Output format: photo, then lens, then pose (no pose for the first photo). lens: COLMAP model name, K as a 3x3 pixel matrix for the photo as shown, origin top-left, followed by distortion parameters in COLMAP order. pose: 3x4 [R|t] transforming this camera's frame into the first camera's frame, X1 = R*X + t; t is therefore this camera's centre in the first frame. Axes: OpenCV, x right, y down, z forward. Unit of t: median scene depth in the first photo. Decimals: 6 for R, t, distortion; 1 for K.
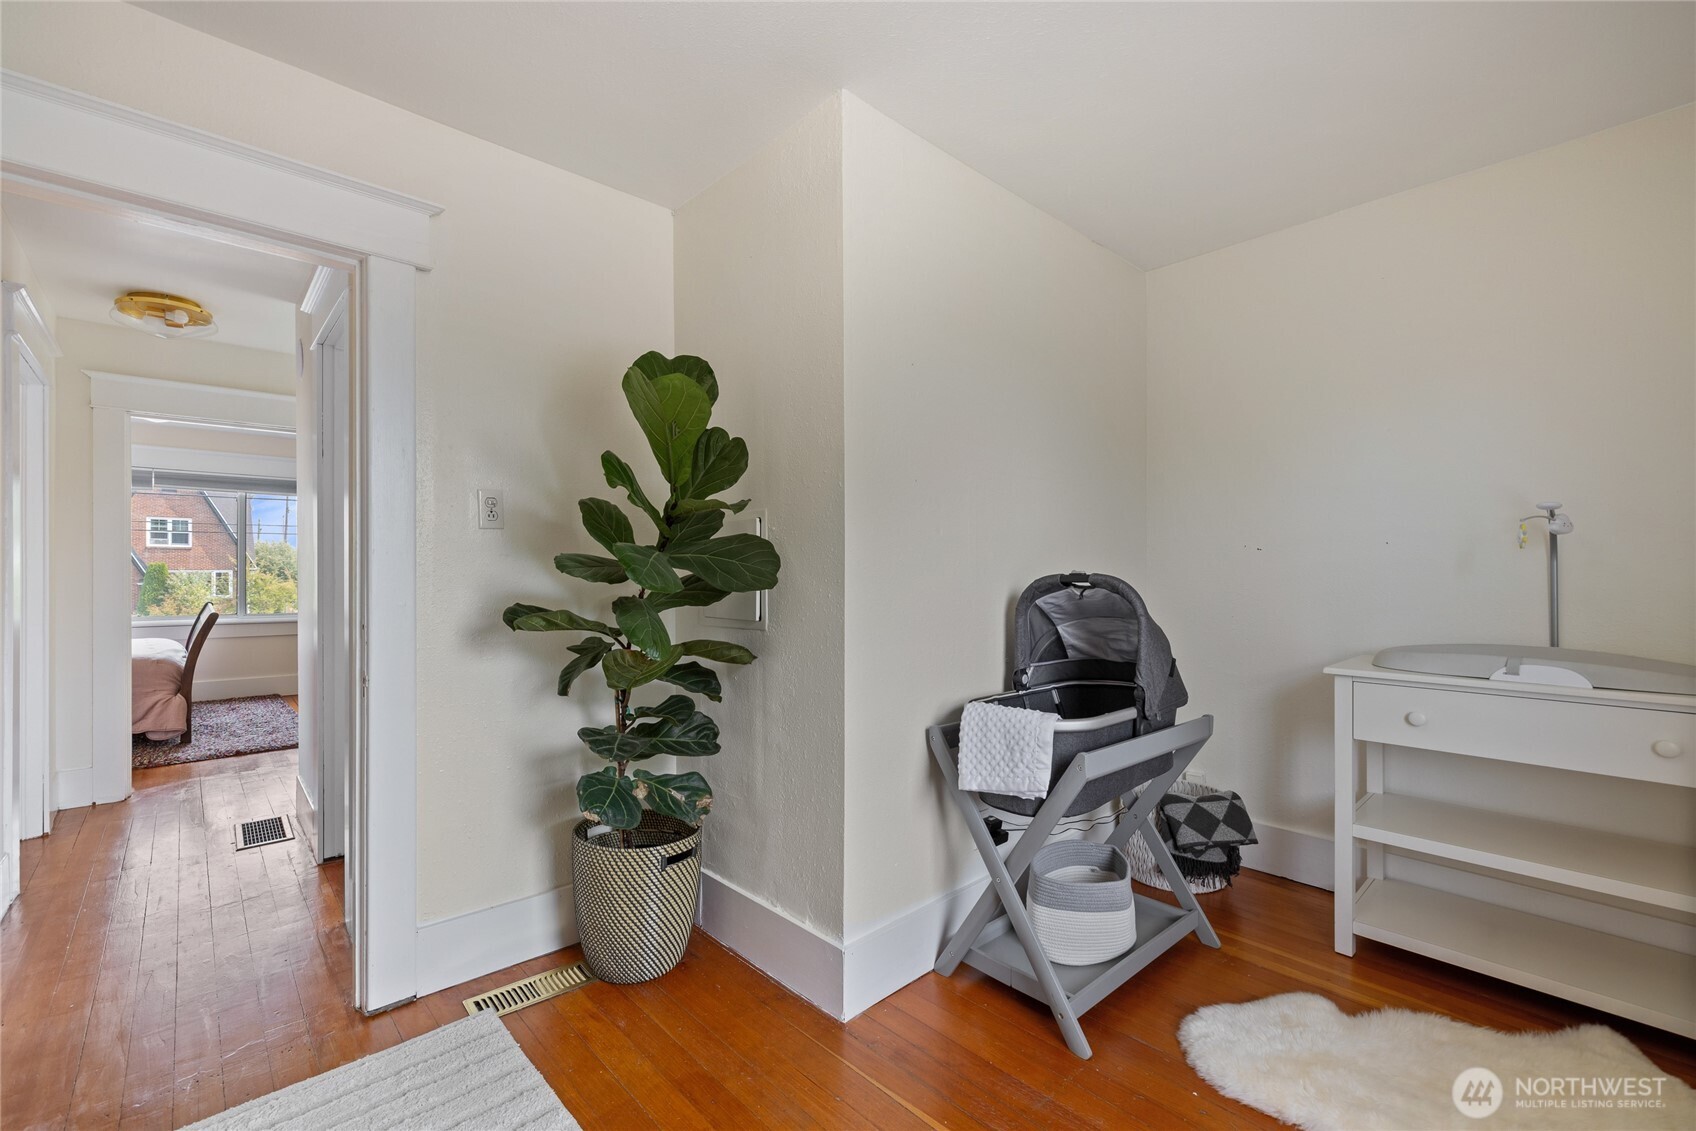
lens RADIAL K [[727.6, 0, 837.8], [0, 727.6, 564.1], [0, 0, 1]] dist [0.001163, 0.000260]
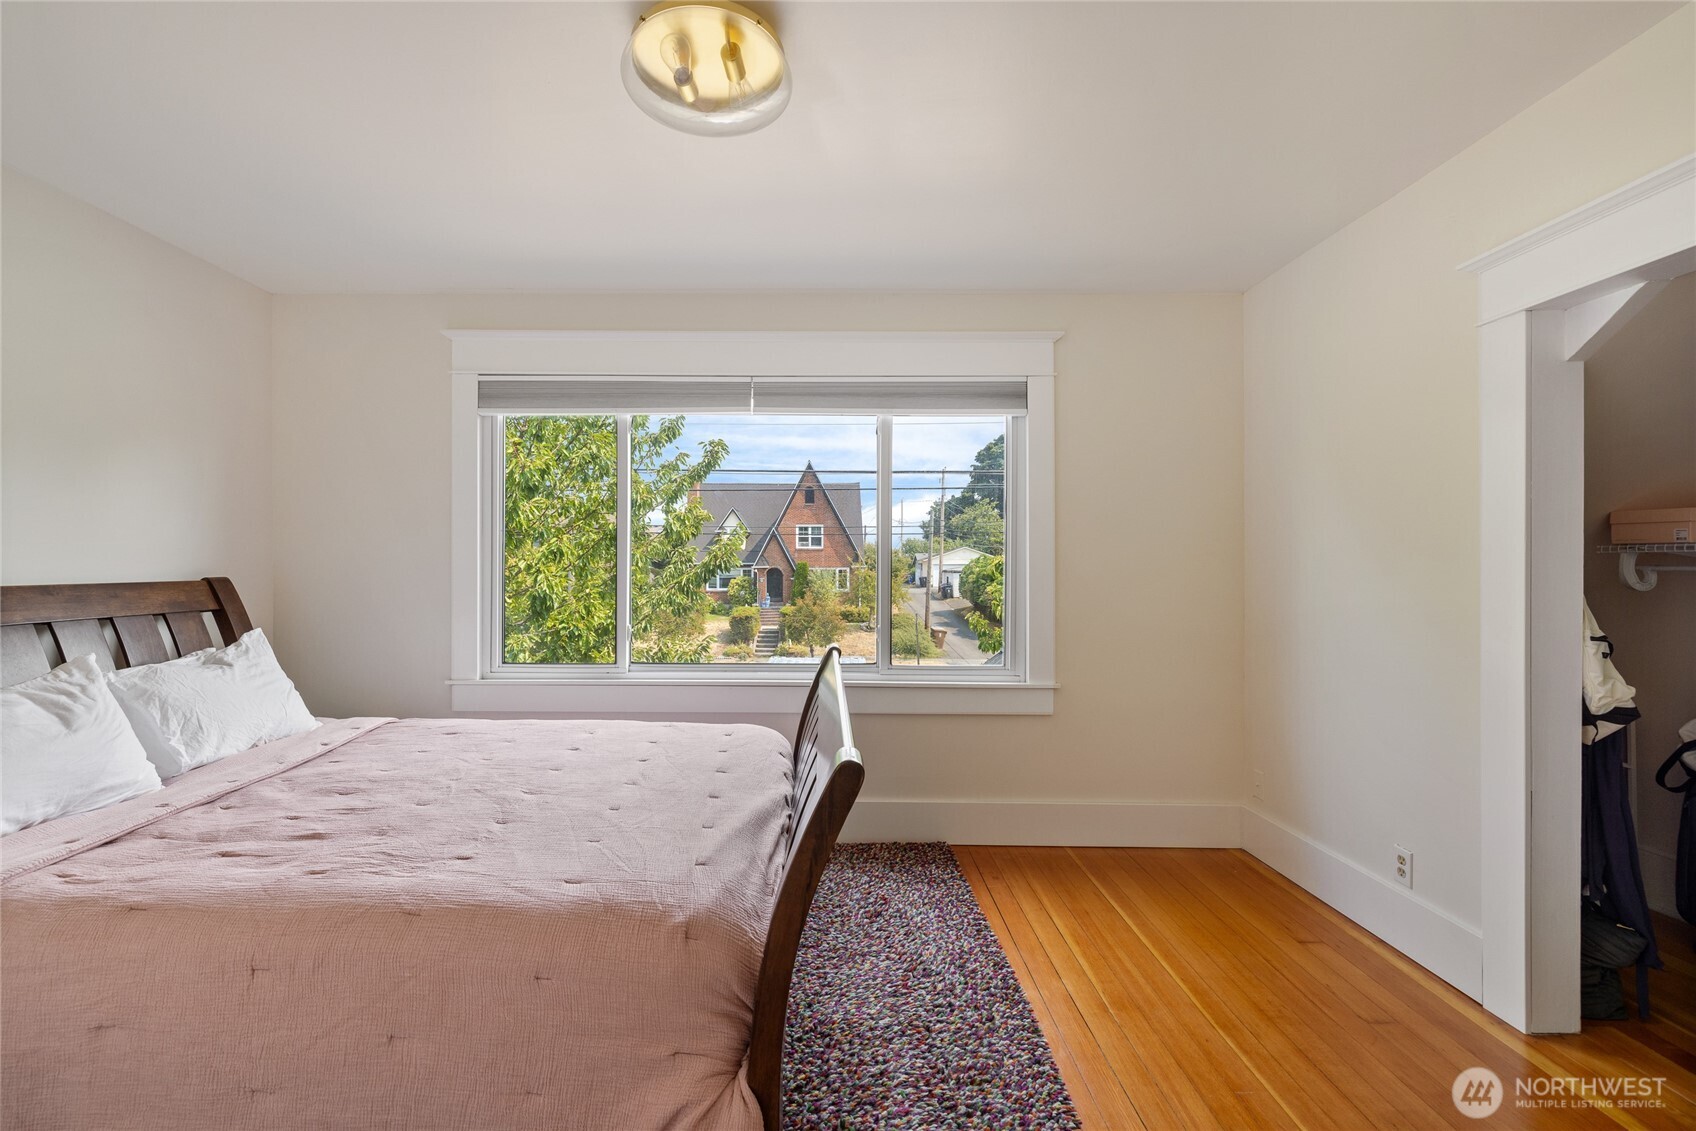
lens RADIAL K [[711.7, 0, 824.6], [0, 711.7, 556.1], [0, 0, 1]] dist [-0.000638, 0.000309]
pose [[0.747885, -0.006800, -0.663794, -0.110489], [0.001033, 0.999958, -0.009080, 0.000011], [0.663828, 0.006105, 0.747861, 0.128096]]
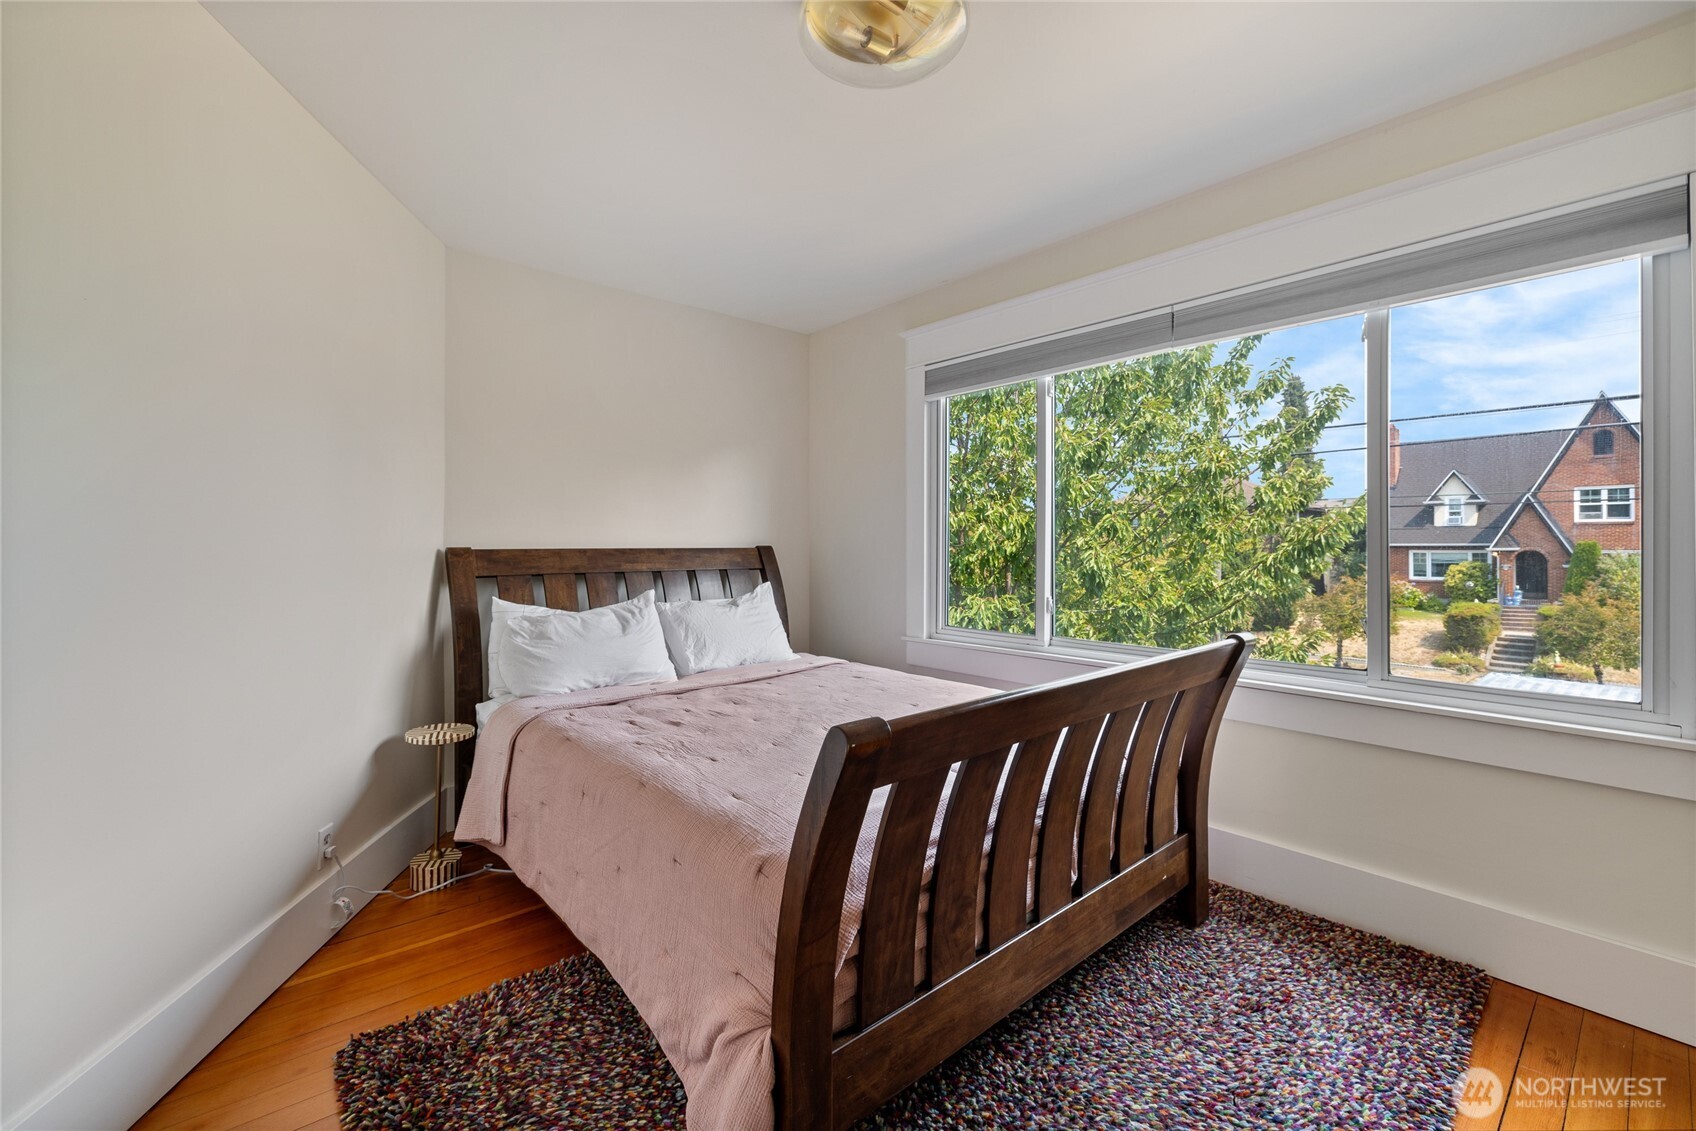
lens RADIAL K [[721.7, 0, 846.9], [0, 721.7, 534.7], [0, 0, 1]] dist [0.002646, 0.000516]
pose [[-0.007716, -0.017616, -0.999815, -0.100354], [0.003873, 0.999837, -0.017647, 0.002052], [0.999963, -0.004009, -0.007646, 0.158311]]
